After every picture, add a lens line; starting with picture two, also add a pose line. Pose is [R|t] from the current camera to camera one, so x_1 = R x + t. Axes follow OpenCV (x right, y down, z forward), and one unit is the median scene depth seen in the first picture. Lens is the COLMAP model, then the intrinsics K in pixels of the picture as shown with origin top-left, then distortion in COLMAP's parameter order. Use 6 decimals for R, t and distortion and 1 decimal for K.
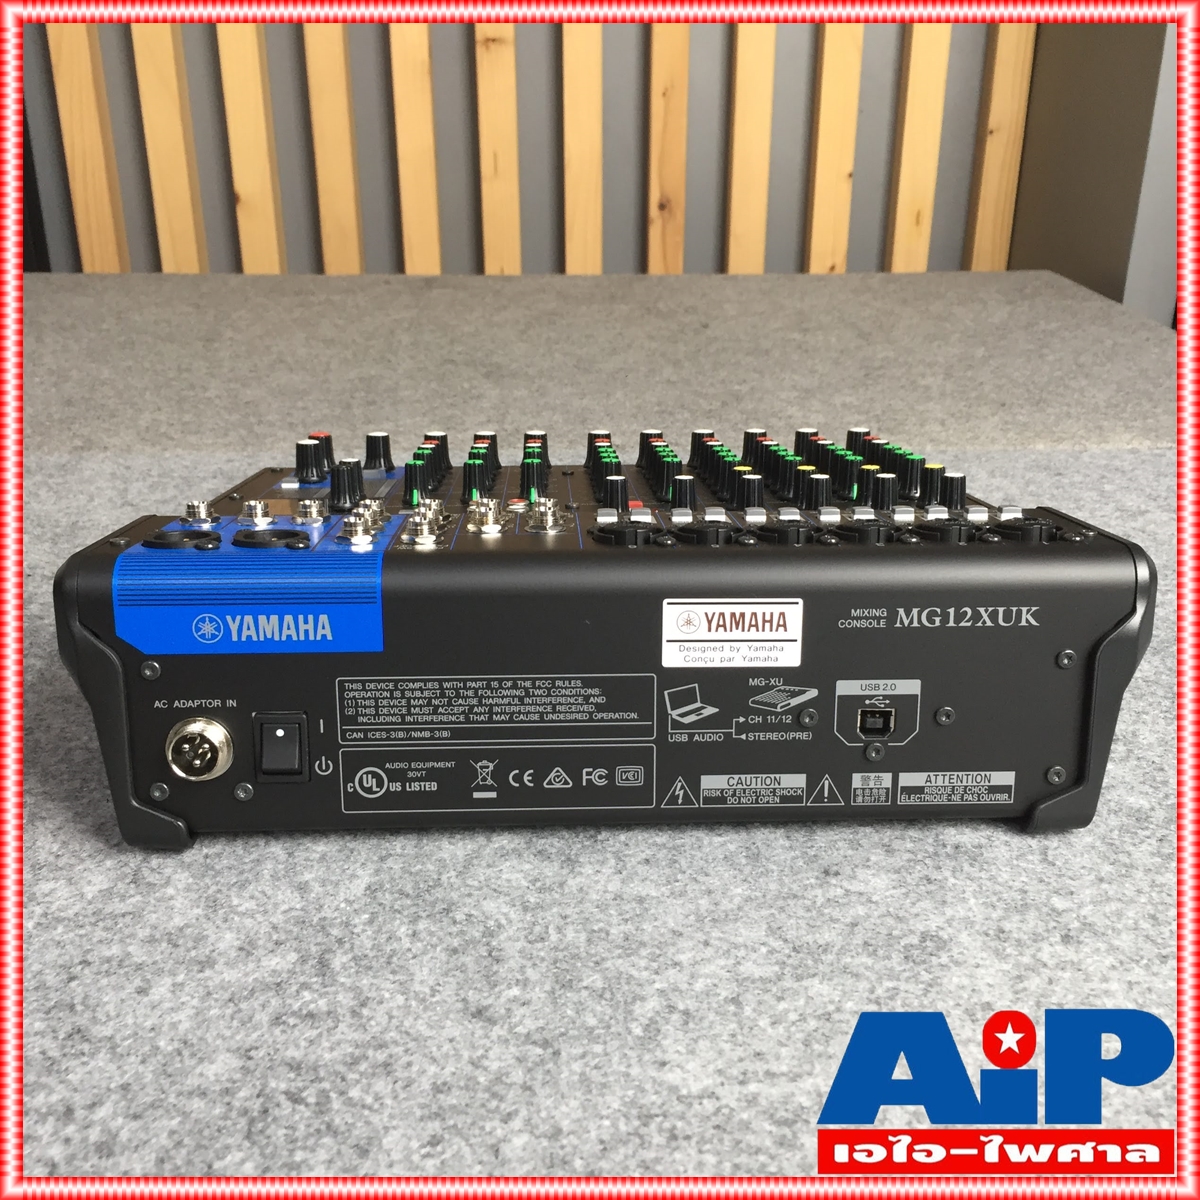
lens RADIAL K [[1325.9, 0, 574.2], [0, 1325.9, 615.7], [0, 0, 1]] dist [0.040185, 0.000000]
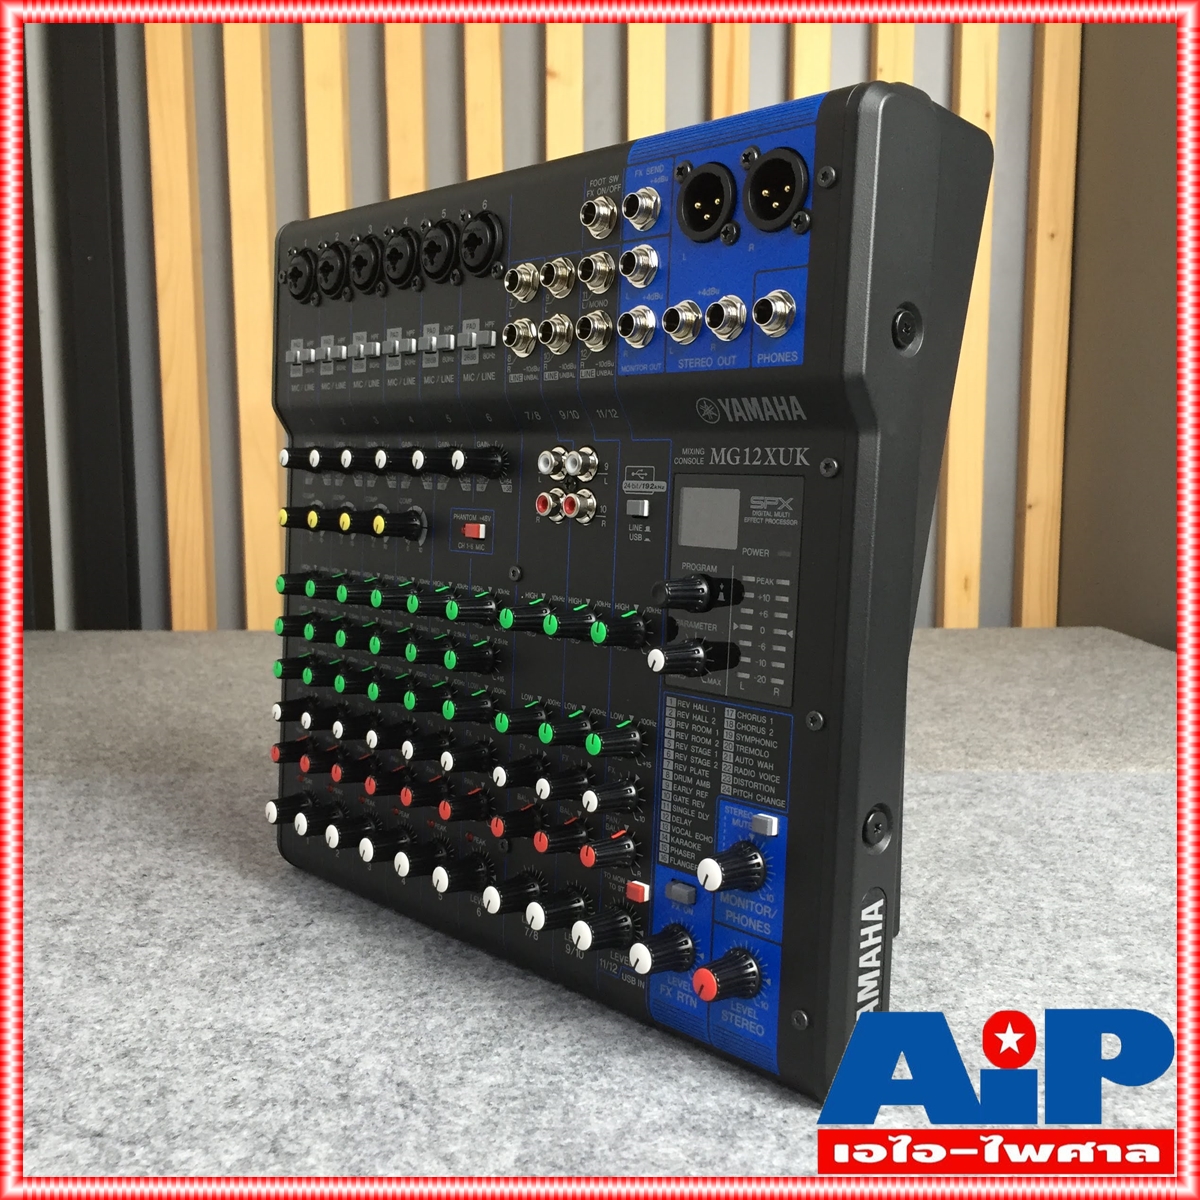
lens RADIAL K [[1325.9, 0, 569.1], [0, 1325.9, 617.1], [0, 0, 1]] dist [0.040185, 0.000000]
pose [[0.999556, 0.000167, -0.029784, -0.088740], [-0.008611, 0.958905, -0.283596, 0.101485], [0.028513, 0.283727, 0.958481, -0.020749]]
